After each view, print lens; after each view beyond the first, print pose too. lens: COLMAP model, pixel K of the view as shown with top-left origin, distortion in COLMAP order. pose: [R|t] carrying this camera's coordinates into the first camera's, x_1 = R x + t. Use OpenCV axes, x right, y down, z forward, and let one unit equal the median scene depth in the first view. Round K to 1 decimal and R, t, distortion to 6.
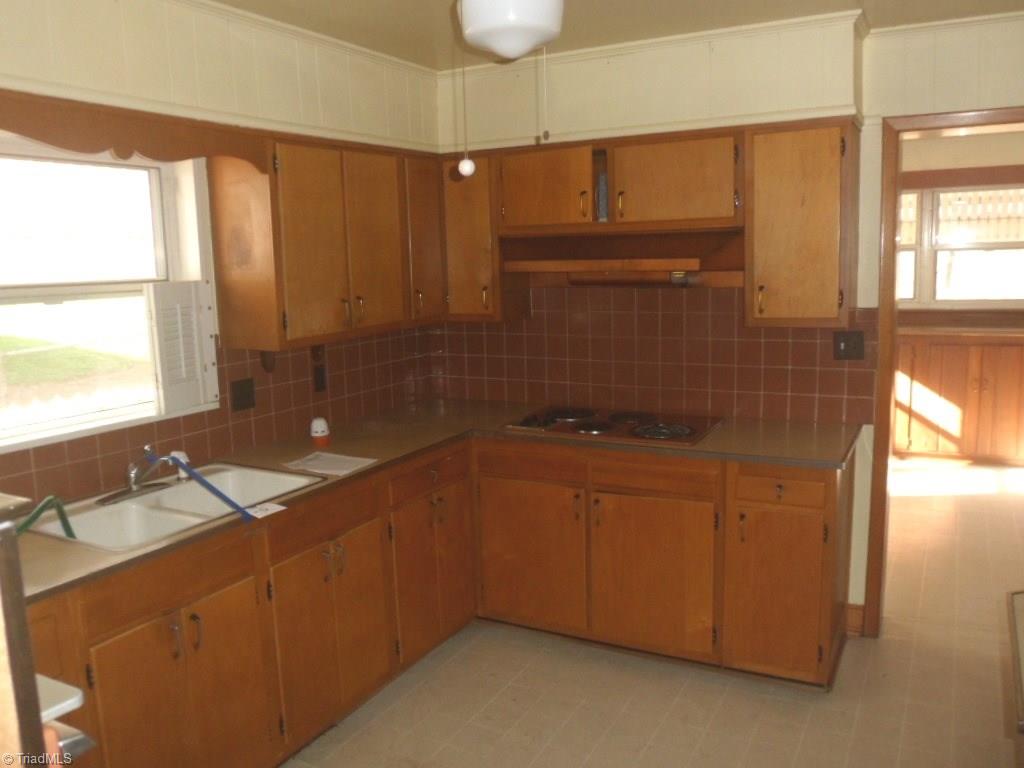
lens RADIAL K [[837.8, 0, 513.9], [0, 837.8, 385.8], [0, 0, 1]] dist [-0.043714, -0.006245]
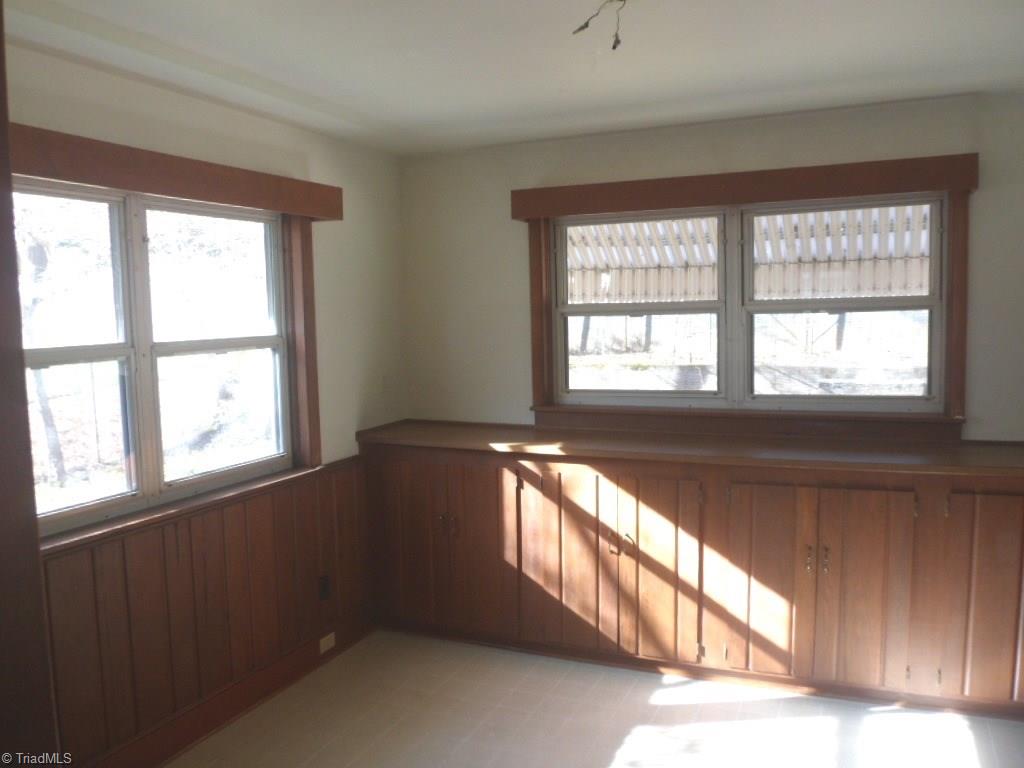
lens RADIAL K [[837.8, 0, 509.8], [0, 837.8, 383.2], [0, 0, 1]] dist [-0.043714, -0.006245]
pose [[0.997702, 0.006412, 0.067453, 0.309314], [-0.002670, 0.998460, -0.055415, -0.082297], [-0.067704, 0.055107, 0.996182, 0.436604]]
